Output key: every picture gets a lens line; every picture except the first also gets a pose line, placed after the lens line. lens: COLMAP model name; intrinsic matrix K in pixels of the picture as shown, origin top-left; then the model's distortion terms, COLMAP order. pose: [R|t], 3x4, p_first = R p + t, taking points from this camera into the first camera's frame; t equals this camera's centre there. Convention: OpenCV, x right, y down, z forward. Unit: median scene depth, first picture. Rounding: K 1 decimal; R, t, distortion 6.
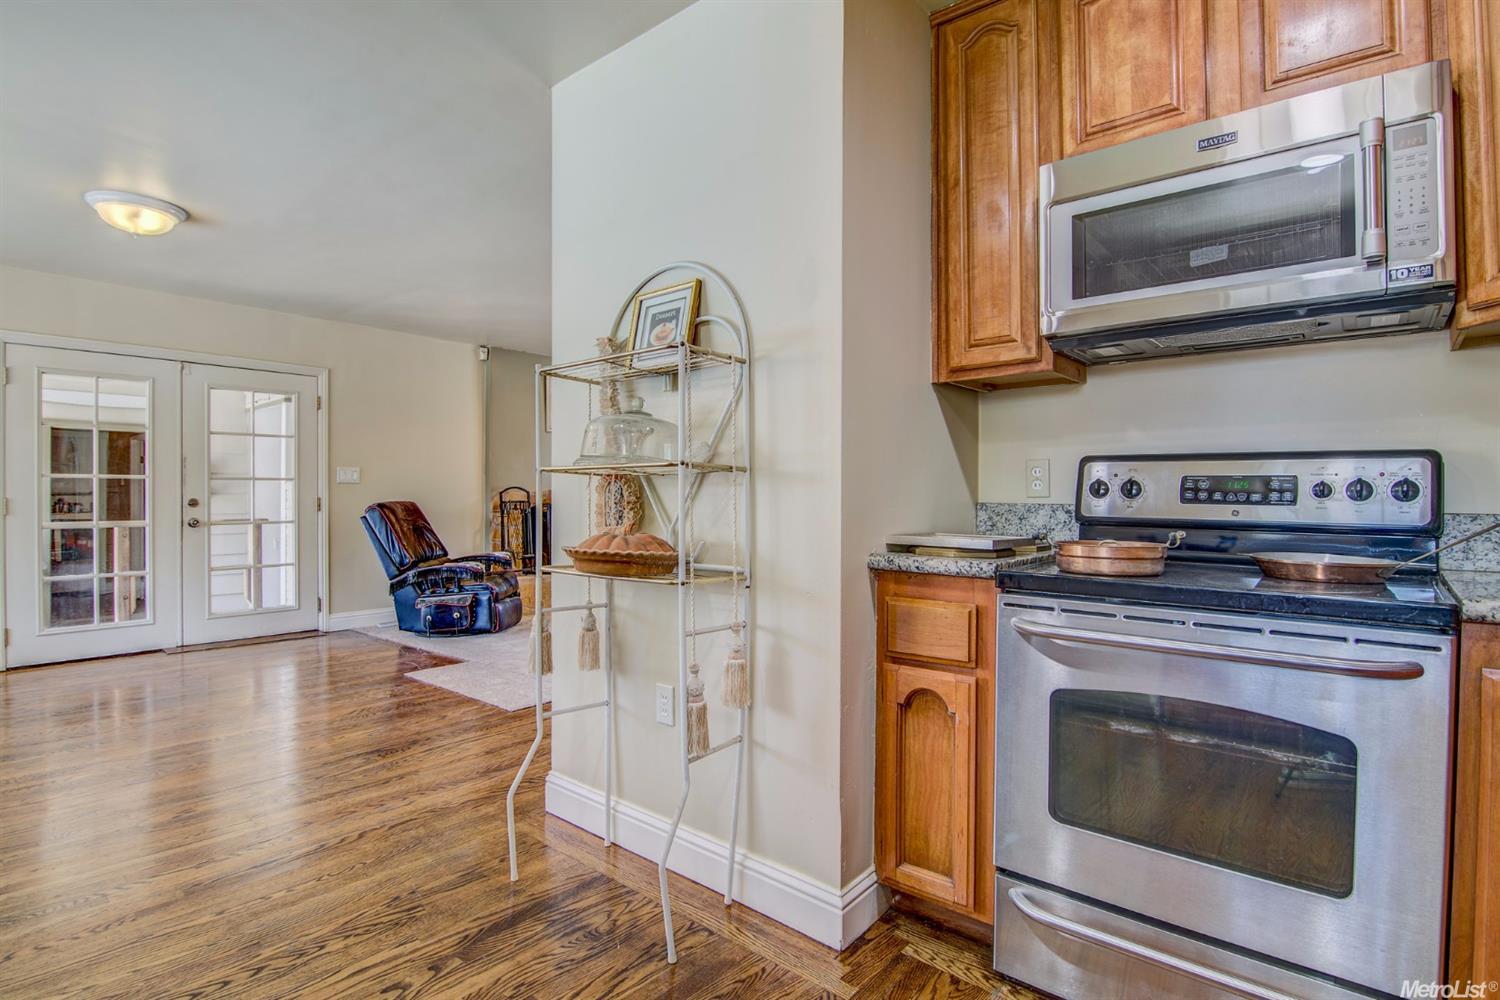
lens RADIAL K [[747.5, 0, 736.4], [0, 747.5, 496.5], [0, 0, 1]] dist [-0.004905, -0.008595]
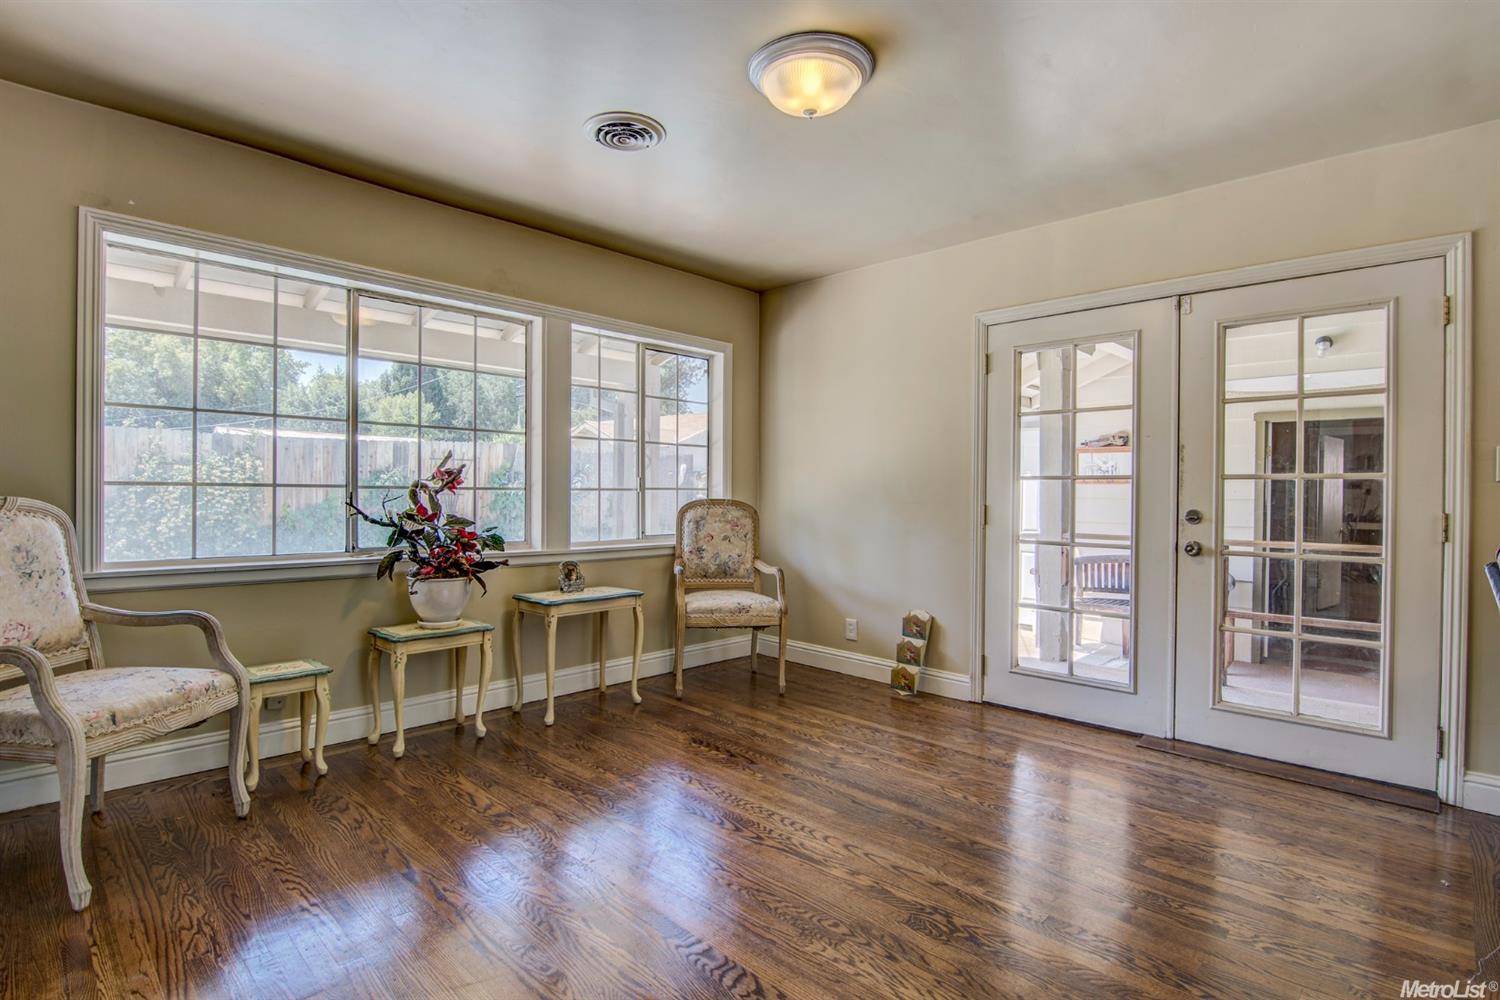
lens RADIAL K [[747.5, 0, 752.3], [0, 747.5, 495.8], [0, 0, 1]] dist [-0.004905, -0.008595]
pose [[-0.071241, 0.003684, -0.997452, -0.066237], [-0.008538, 0.999954, 0.004303, -0.007893], [0.997423, 0.008823, -0.071206, 0.598403]]
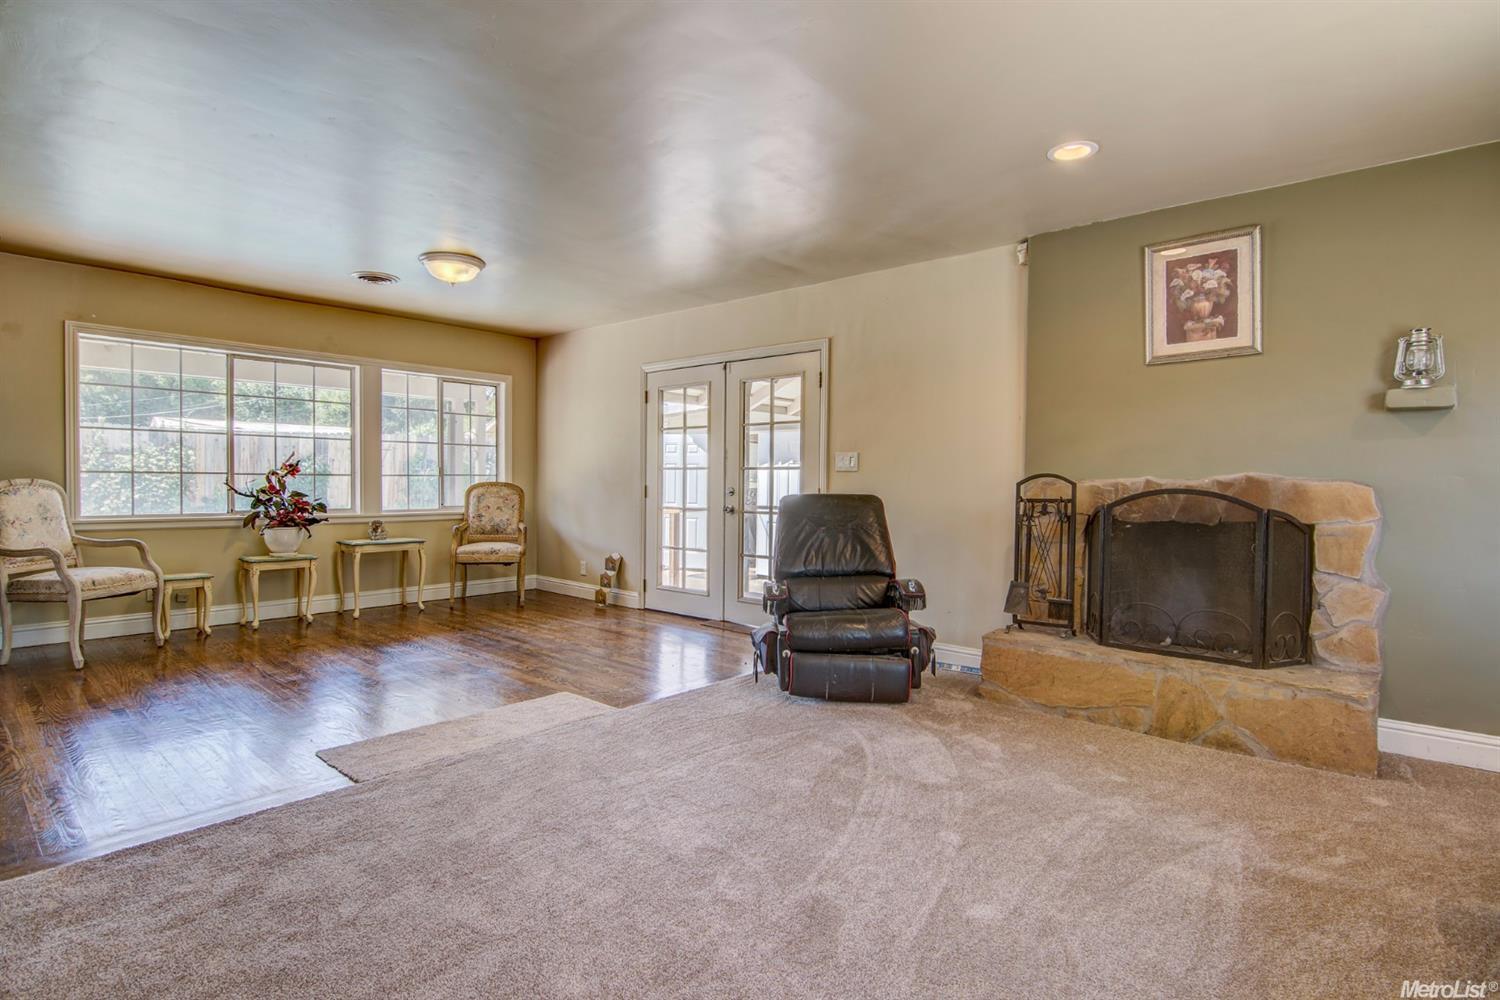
lens RADIAL K [[747.5, 0, 750.4], [0, 747.5, 493.0], [0, 0, 1]] dist [-0.004905, -0.008595]
pose [[-0.022050, 0.017407, -0.999605, 0.320827], [-0.008899, 0.999805, 0.017607, -0.007690], [0.999717, 0.009284, -0.021891, 0.936404]]
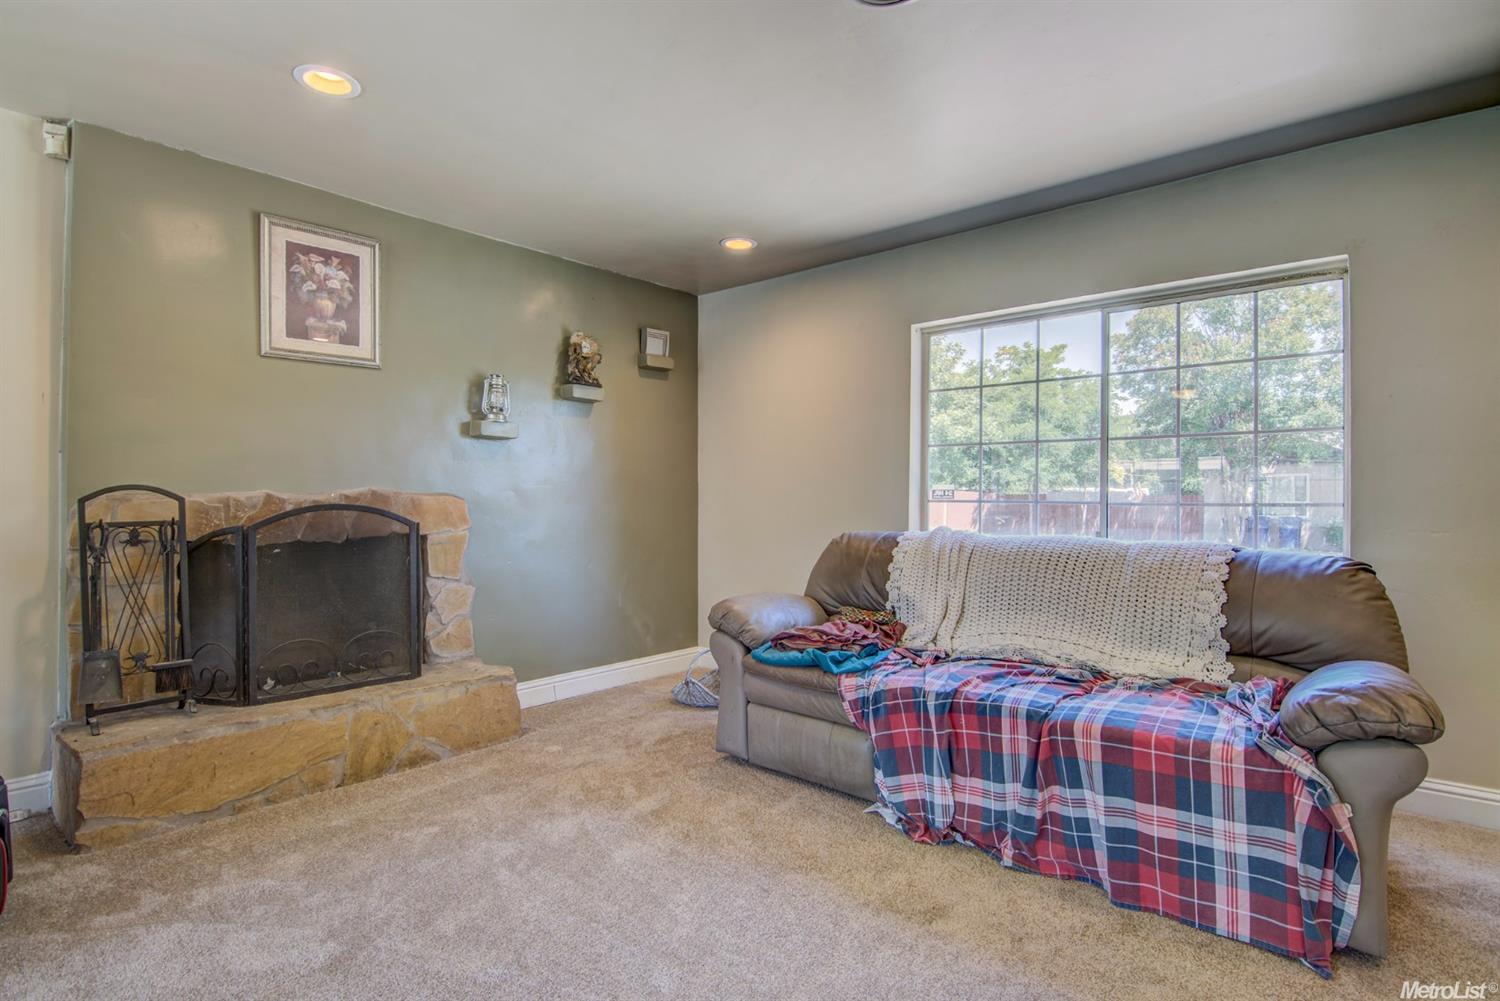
lens RADIAL K [[747.5, 0, 752.2], [0, 747.5, 495.8], [0, 0, 1]] dist [-0.004905, -0.008595]
pose [[0.999856, 0.004823, -0.016246, 0.032712], [-0.004898, 0.999977, -0.004587, -0.008690], [0.016224, 0.004666, 0.999857, 0.739123]]
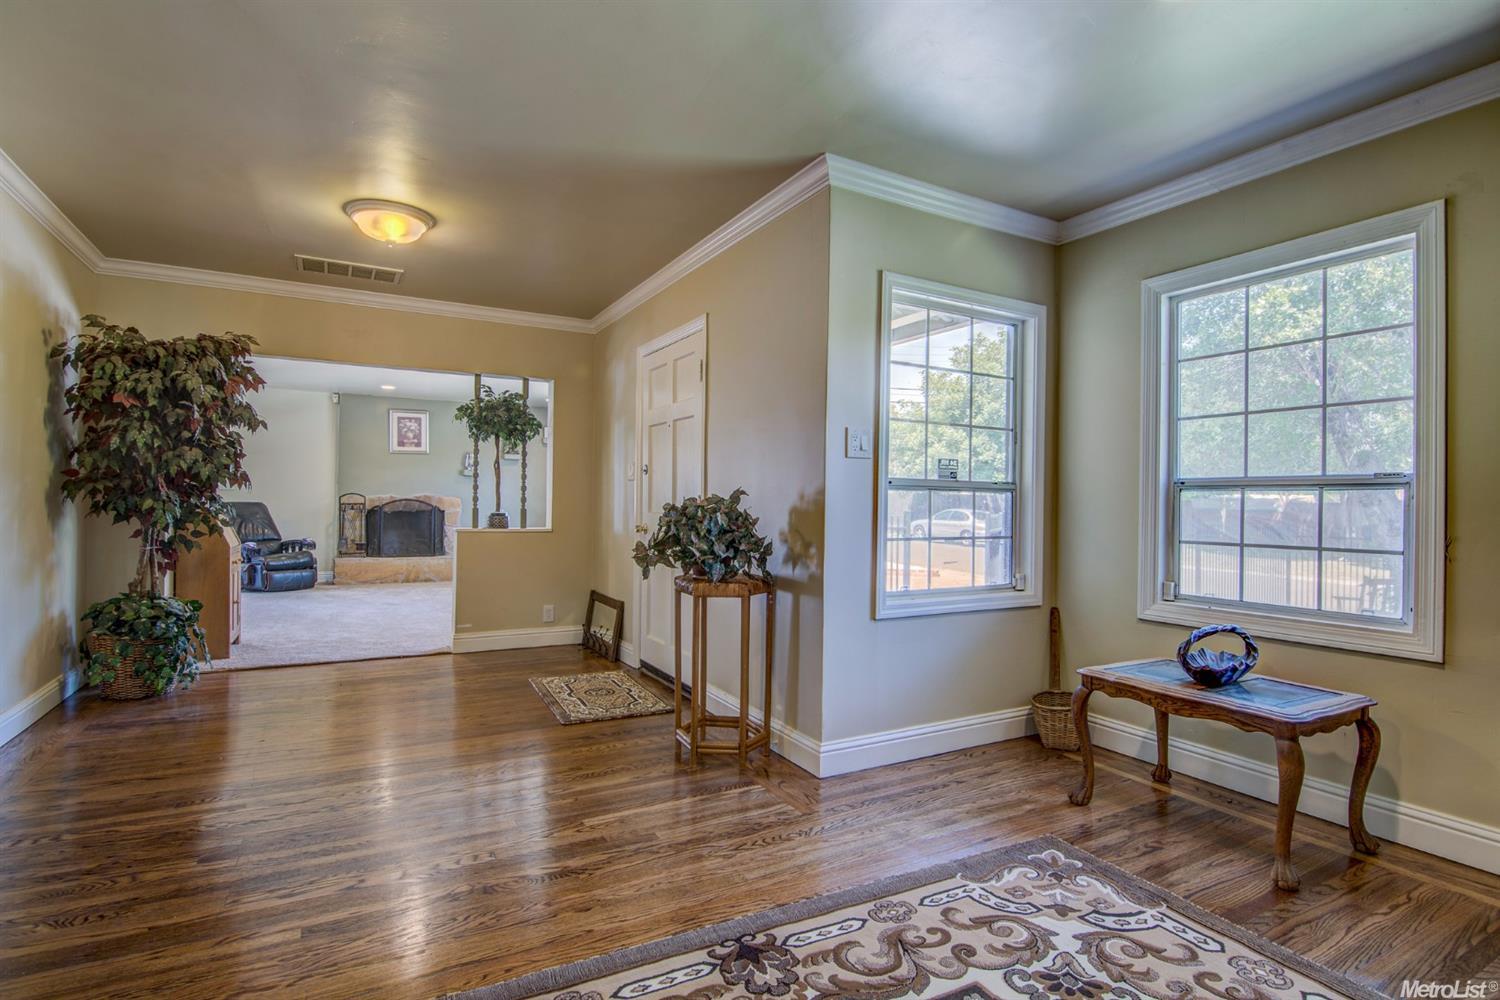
lens RADIAL K [[747.5, 0, 756.3], [0, 747.5, 500.0], [0, 0, 1]] dist [-0.004905, -0.008595]
pose [[0.933334, 0.013506, -0.358756, 1.072470], [-0.014816, 0.999890, -0.000905, -0.012337], [0.358704, 0.006160, 0.933431, -0.032667]]
